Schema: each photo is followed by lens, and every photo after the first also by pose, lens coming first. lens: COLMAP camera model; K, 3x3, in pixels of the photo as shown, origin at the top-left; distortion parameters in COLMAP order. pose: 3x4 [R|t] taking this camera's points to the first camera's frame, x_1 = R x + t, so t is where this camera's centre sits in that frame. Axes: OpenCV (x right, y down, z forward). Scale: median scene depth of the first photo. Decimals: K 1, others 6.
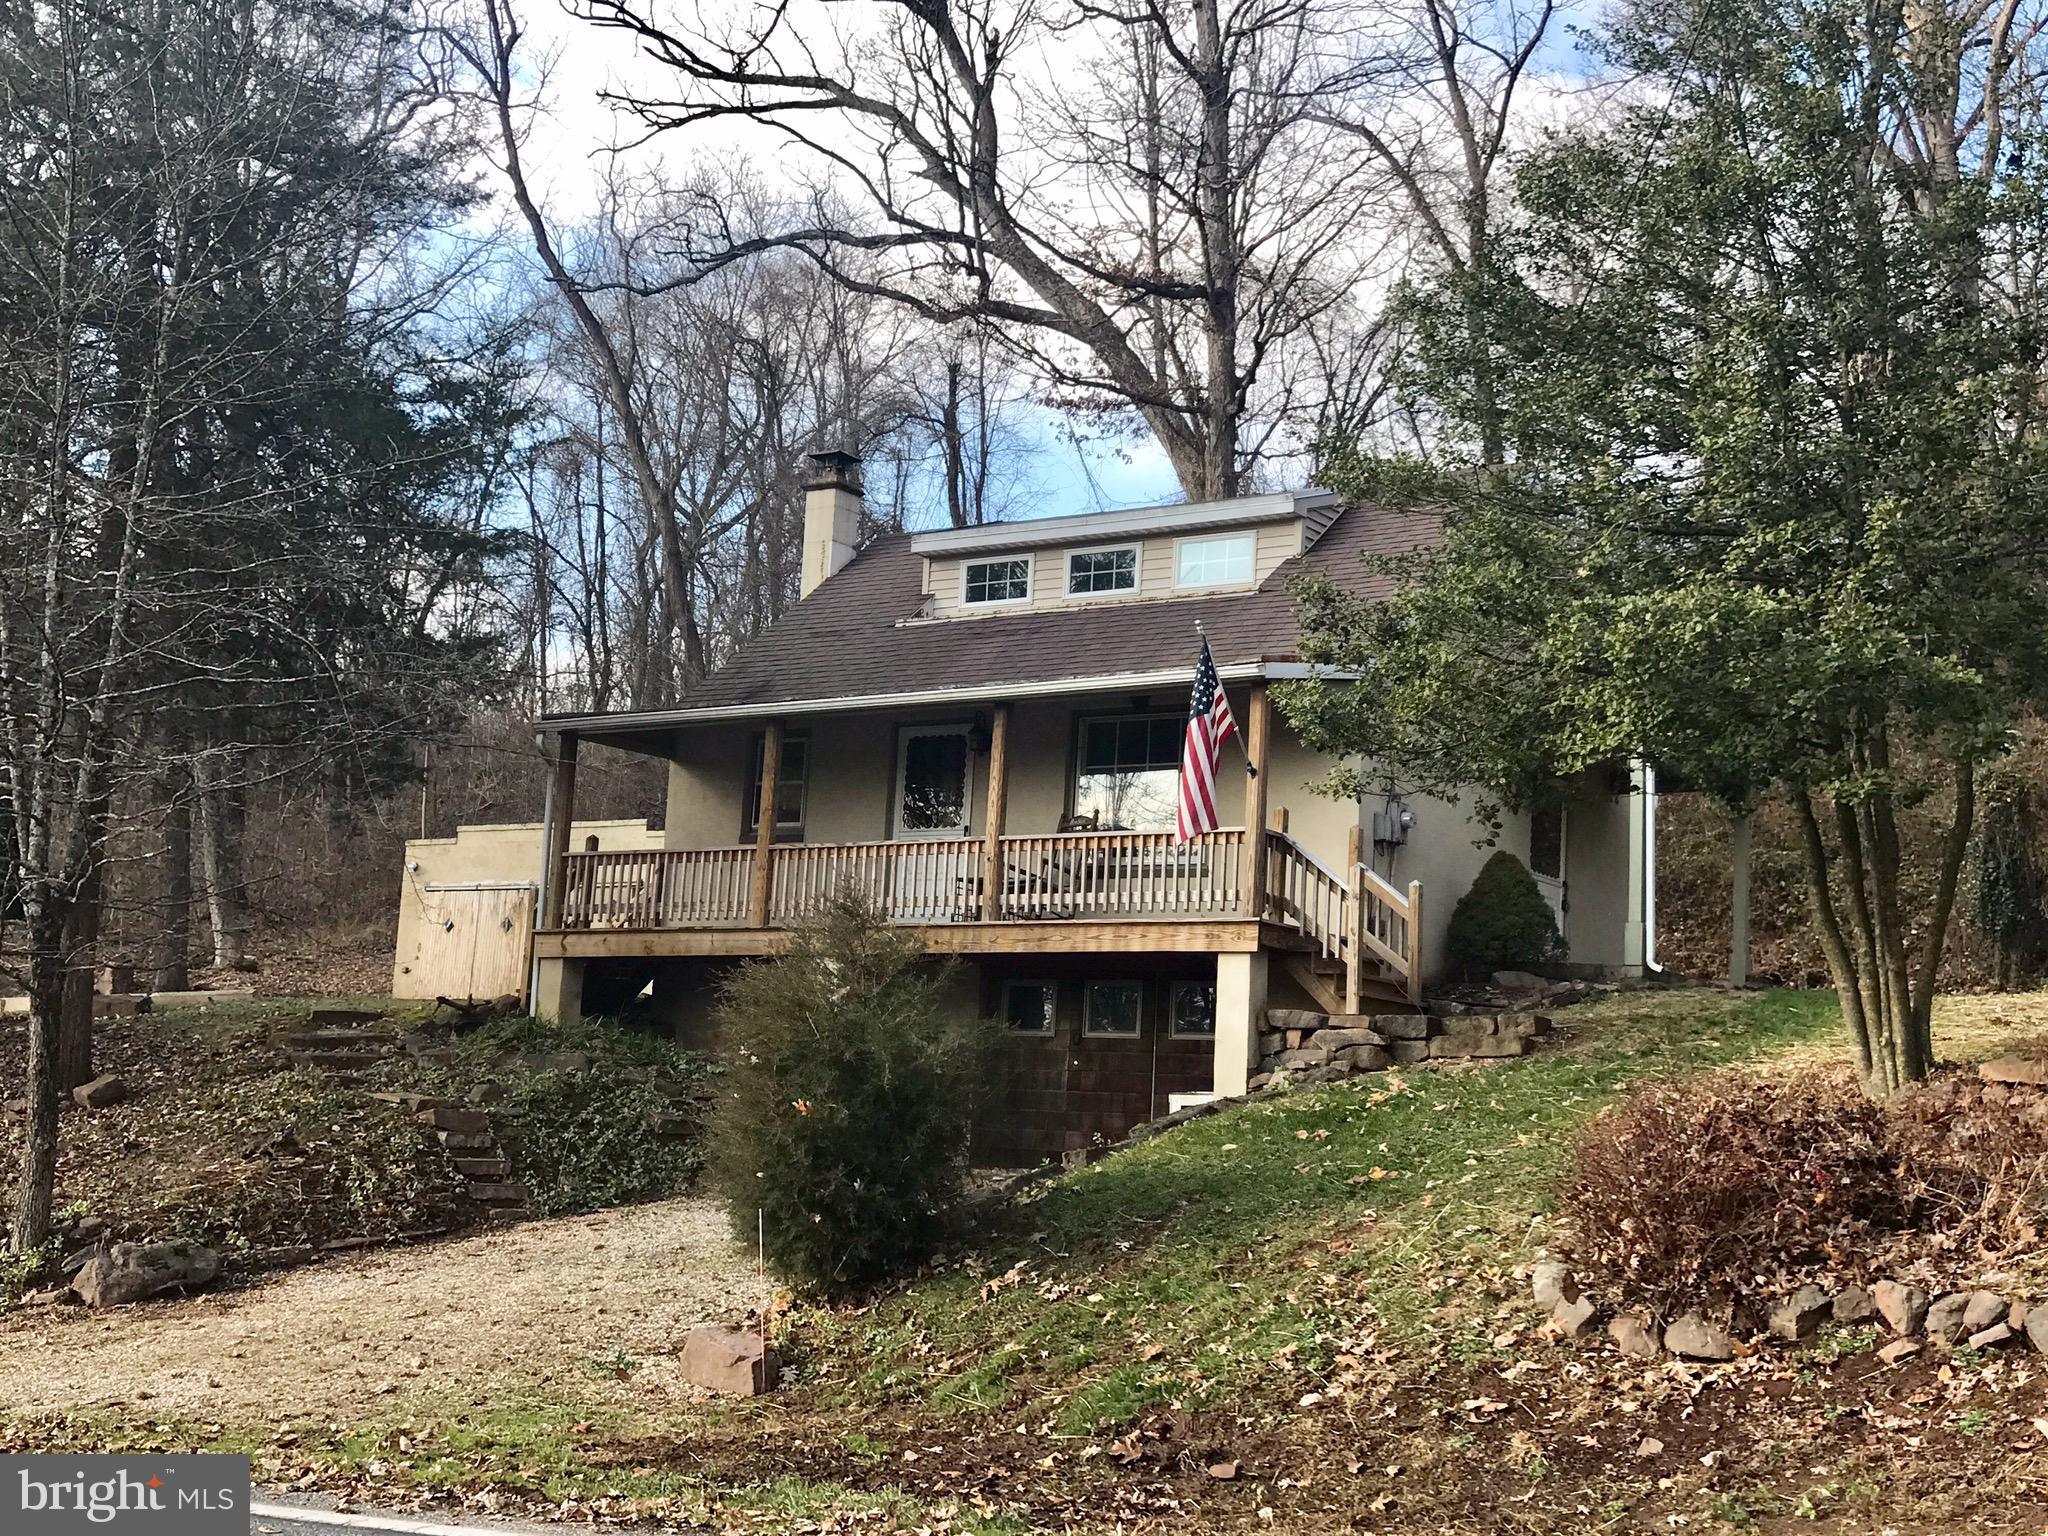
lens RADIAL K [[2585.7, 0, 1024.0], [0, 2585.7, 768.0], [0, 0, 1]] dist [0.199792, -0.699538]
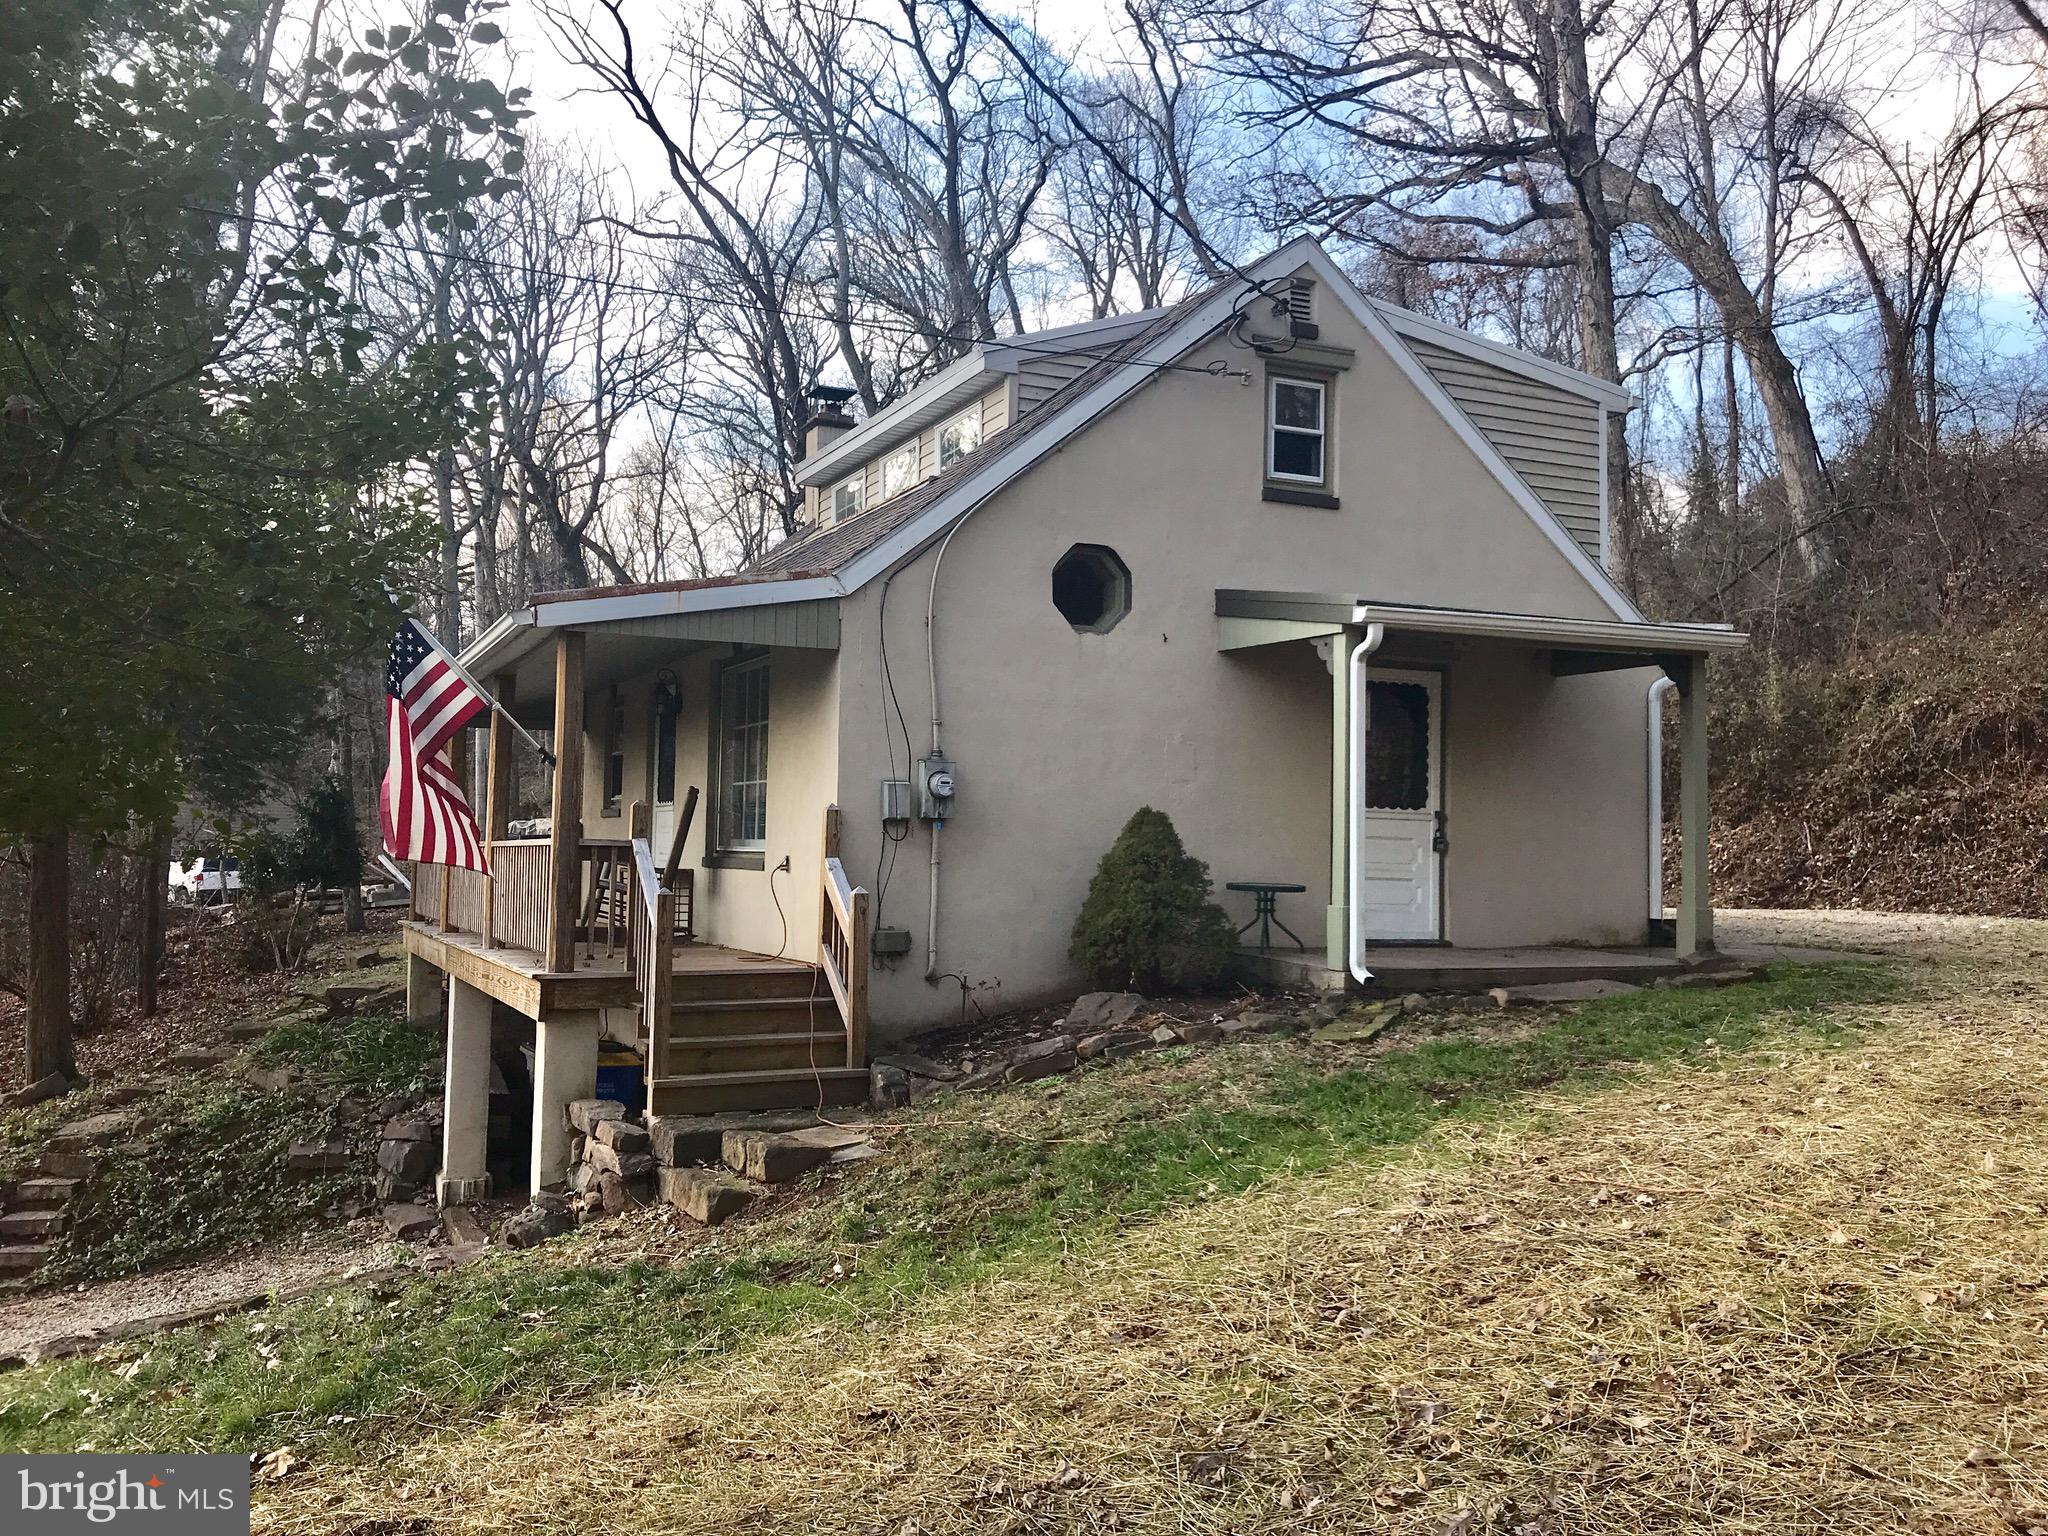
lens RADIAL K [[1683.6, 0, 1023.6], [0, 1683.6, 752.7], [0, 0, 1]] dist [0.083299, -0.082071]
pose [[0.852751, -0.066922, -0.518012, 0.151449], [0.105157, 0.993447, 0.044767, -0.003032], [0.511622, -0.092648, 0.854201, 0.226795]]
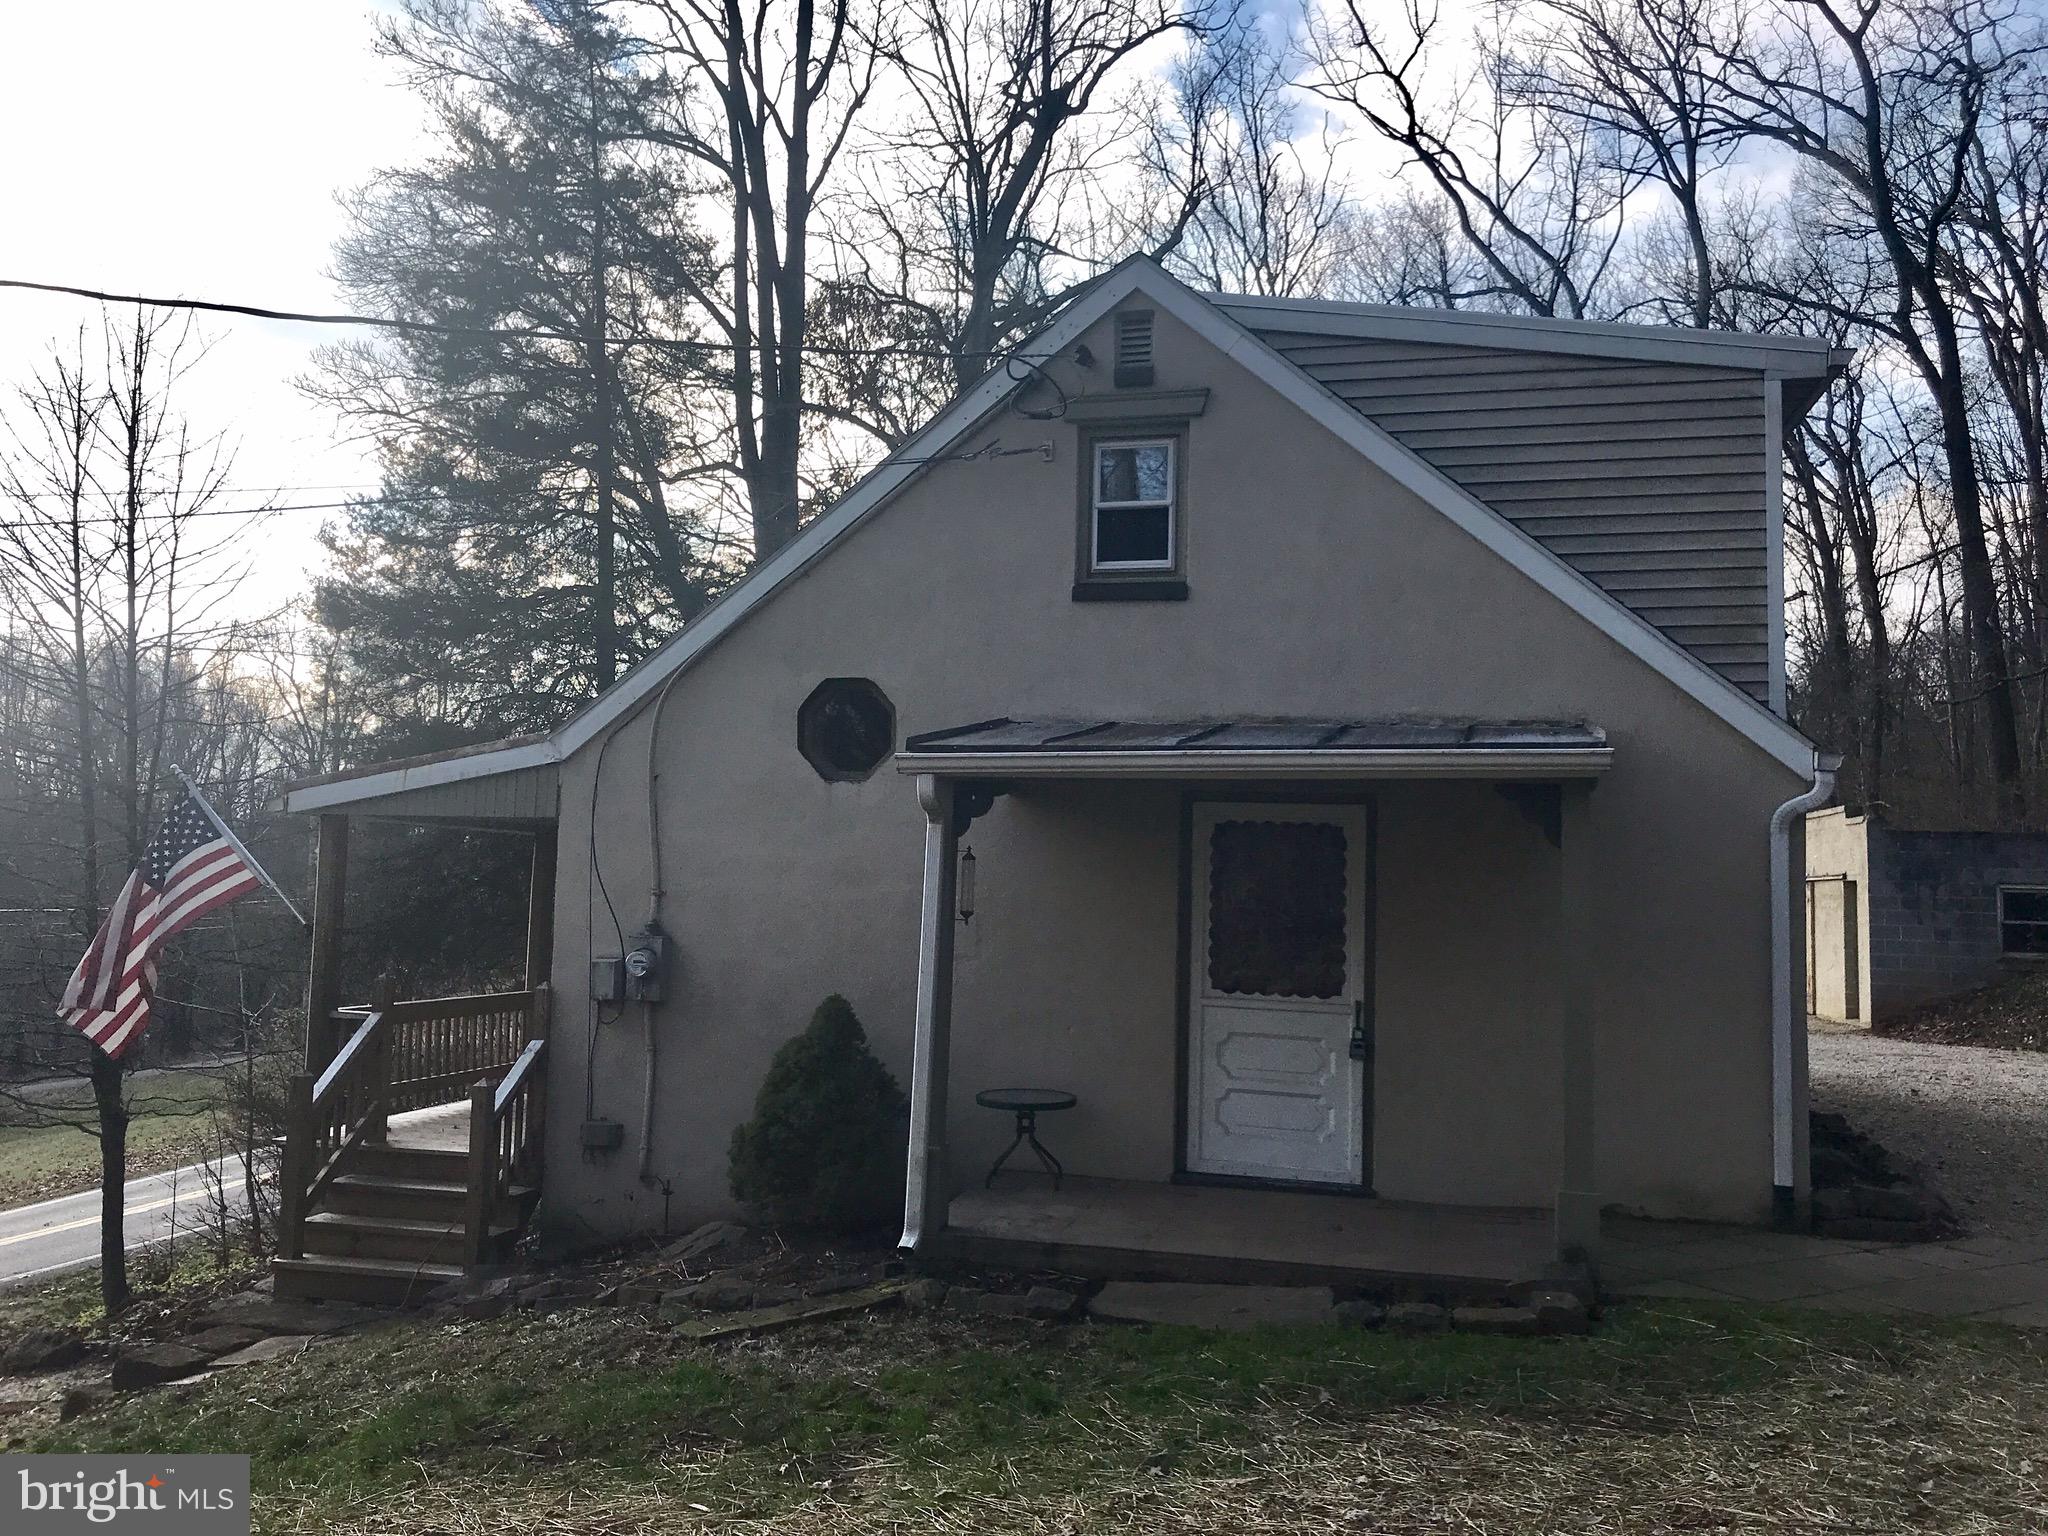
lens RADIAL K [[1725.7, 0, 1024.0], [0, 1725.7, 768.0], [0, 0, 1]] dist [0.054644, -0.012288]
pose [[0.335353, -0.112193, -0.935388, 0.213803], [0.129802, 0.988917, -0.072077, 0.004753], [0.933108, -0.097244, 0.346199, 0.339622]]
